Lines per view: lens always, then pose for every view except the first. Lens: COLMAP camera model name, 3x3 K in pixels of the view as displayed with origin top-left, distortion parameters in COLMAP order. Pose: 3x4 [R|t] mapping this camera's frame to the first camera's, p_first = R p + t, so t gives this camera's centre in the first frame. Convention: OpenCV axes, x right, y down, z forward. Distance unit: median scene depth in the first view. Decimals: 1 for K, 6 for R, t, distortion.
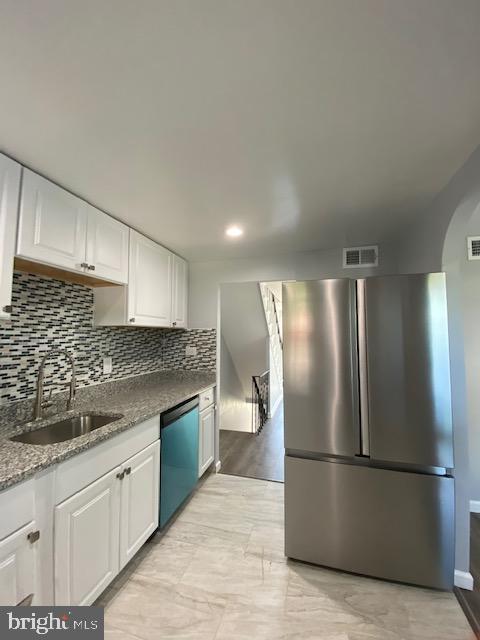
lens RADIAL K [[260.2, 0, 240.0], [0, 260.2, 320.0], [0, 0, 1]] dist [0.019961, -0.020352]
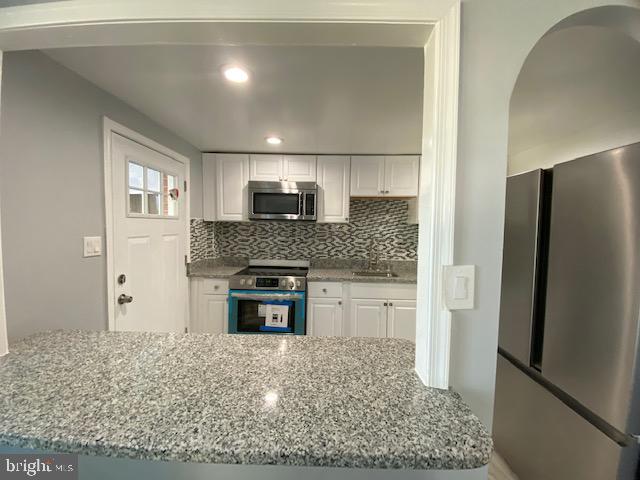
lens RADIAL K [[260.2, 0, 317.2], [0, 260.2, 238.5], [0, 0, 1]] dist [0.019961, -0.020352]
pose [[0.268251, 0.055807, -0.961731, 0.902917], [0.042508, 0.996663, 0.069691, -0.025524], [0.962411, -0.059576, 0.264984, 0.035372]]
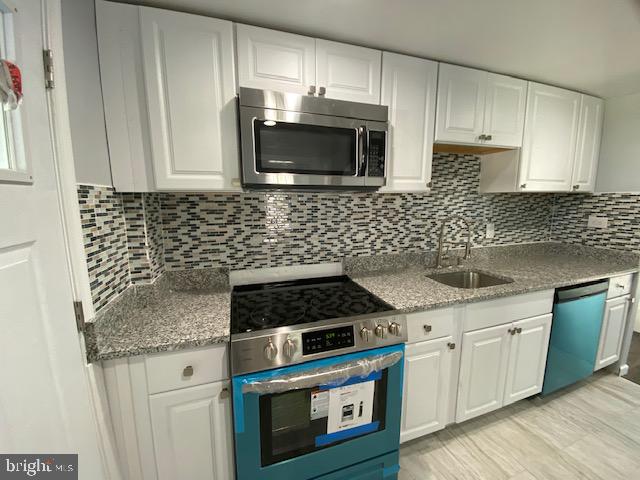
lens RADIAL K [[260.2, 0, 317.2], [0, 260.2, 238.5], [0, 0, 1]] dist [0.019961, -0.020352]
pose [[0.572371, 0.117970, -0.811465, -0.057107], [0.056259, 0.981616, 0.182388, -0.030545], [0.818063, -0.150046, 0.555211, -0.174032]]
